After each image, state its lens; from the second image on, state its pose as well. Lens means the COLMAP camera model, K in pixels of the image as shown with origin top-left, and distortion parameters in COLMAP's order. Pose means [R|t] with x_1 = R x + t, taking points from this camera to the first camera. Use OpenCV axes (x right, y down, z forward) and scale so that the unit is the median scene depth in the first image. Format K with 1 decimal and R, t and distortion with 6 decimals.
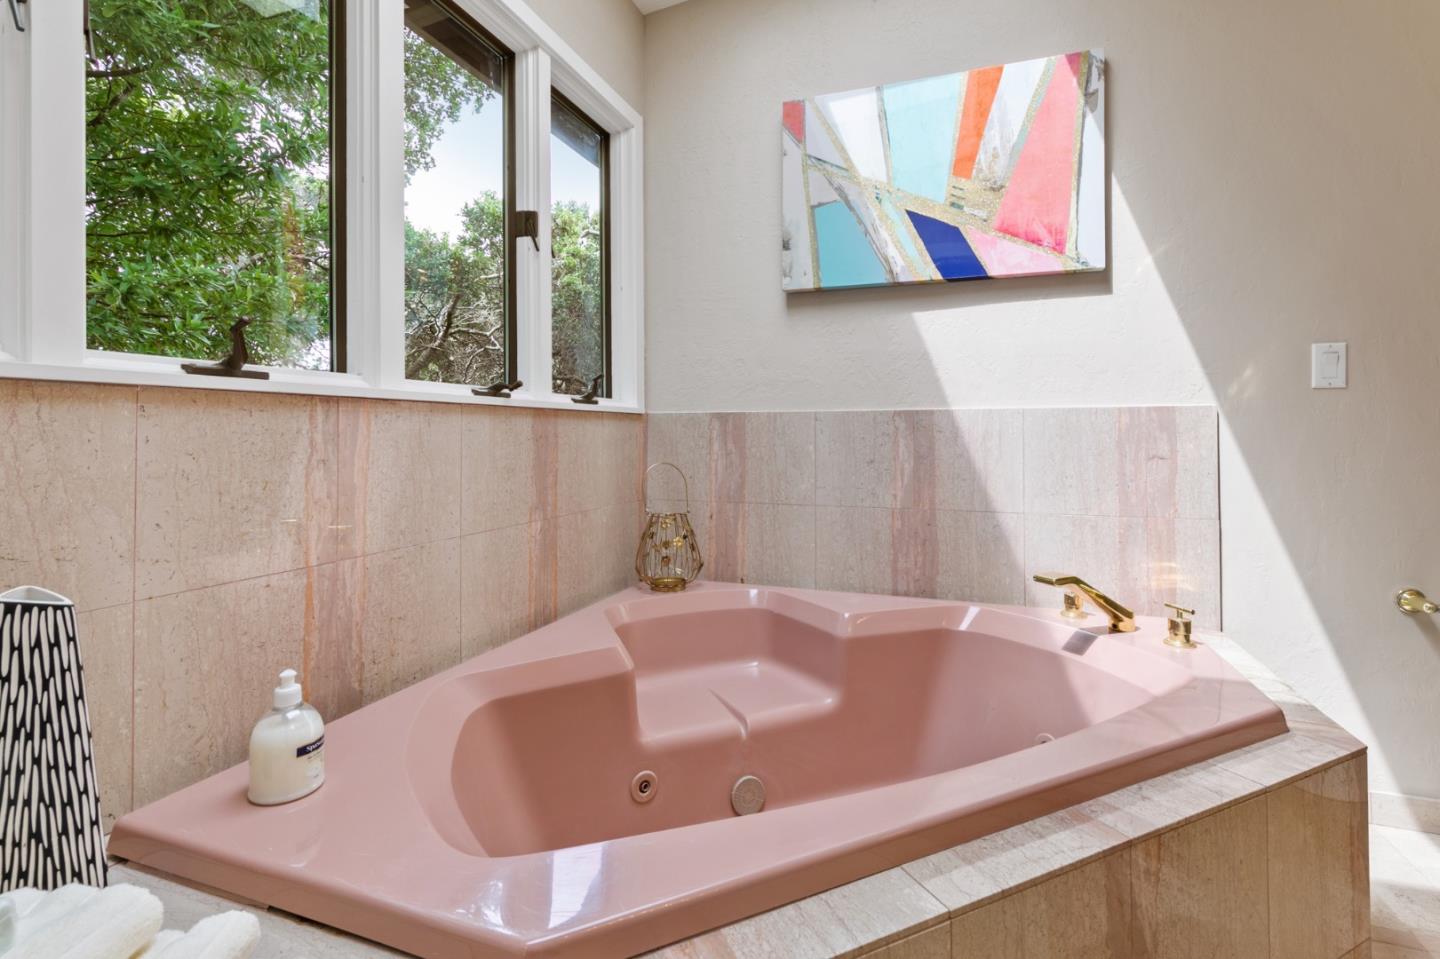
lens RADIAL K [[658.8, 0, 732.6], [0, 658.8, 433.0], [0, 0, 1]] dist [0.001577, 0.000038]
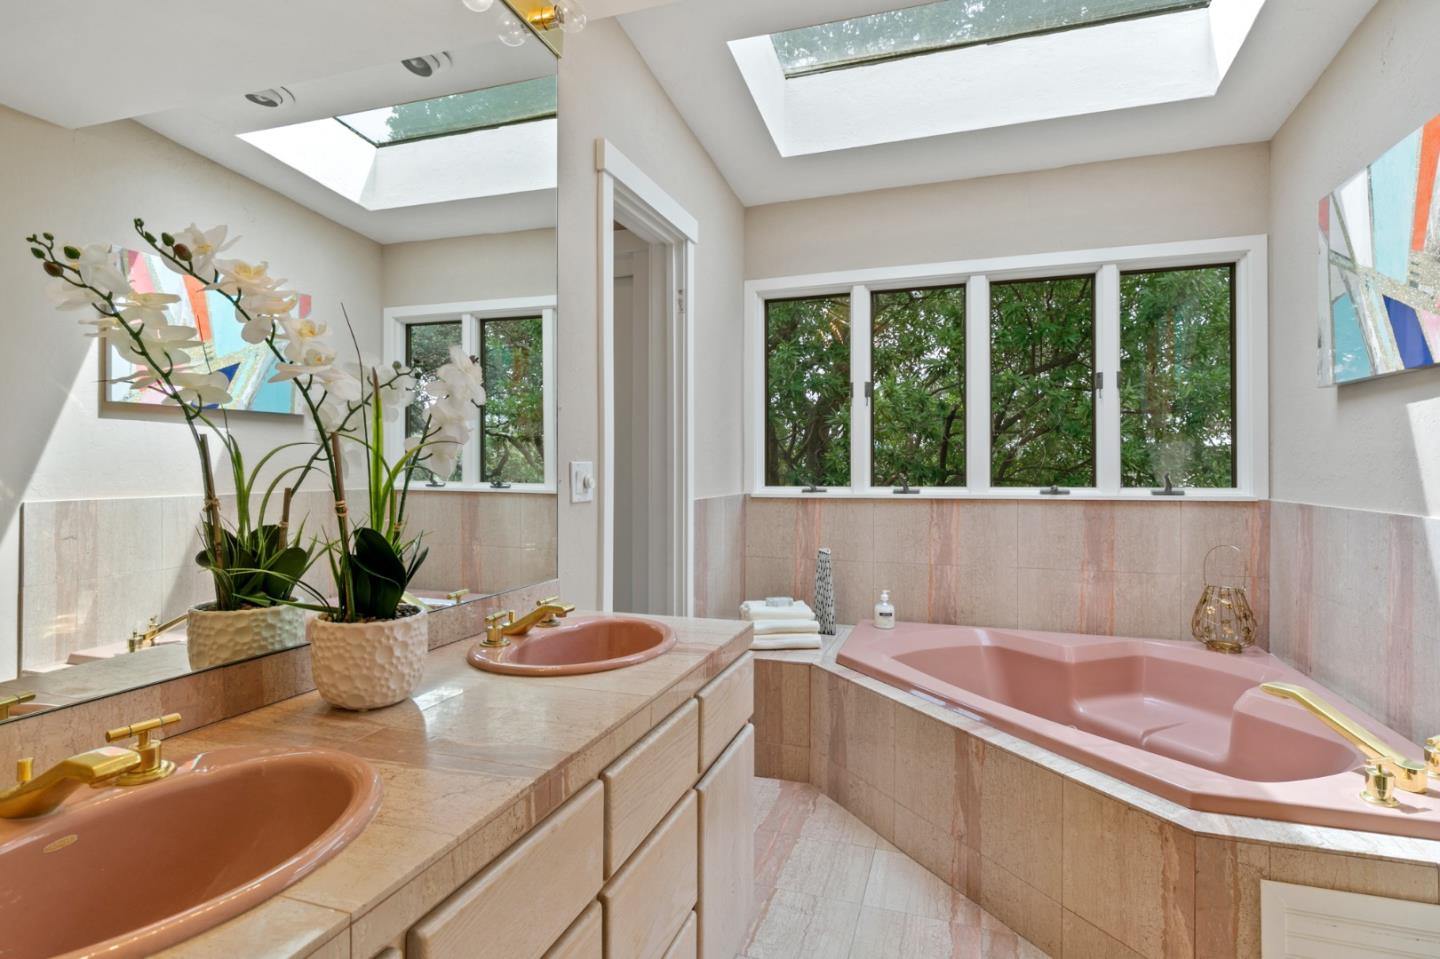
lens RADIAL K [[741.2, 0, 721.3], [0, 741.2, 472.7], [0, 0, 1]] dist [-0.000910, -0.000163]
pose [[0.013340, 0.007850, -0.999880, 1.415321], [0.001585, 0.999968, 0.007872, -0.114168], [0.999910, -0.001690, 0.013327, 0.079875]]
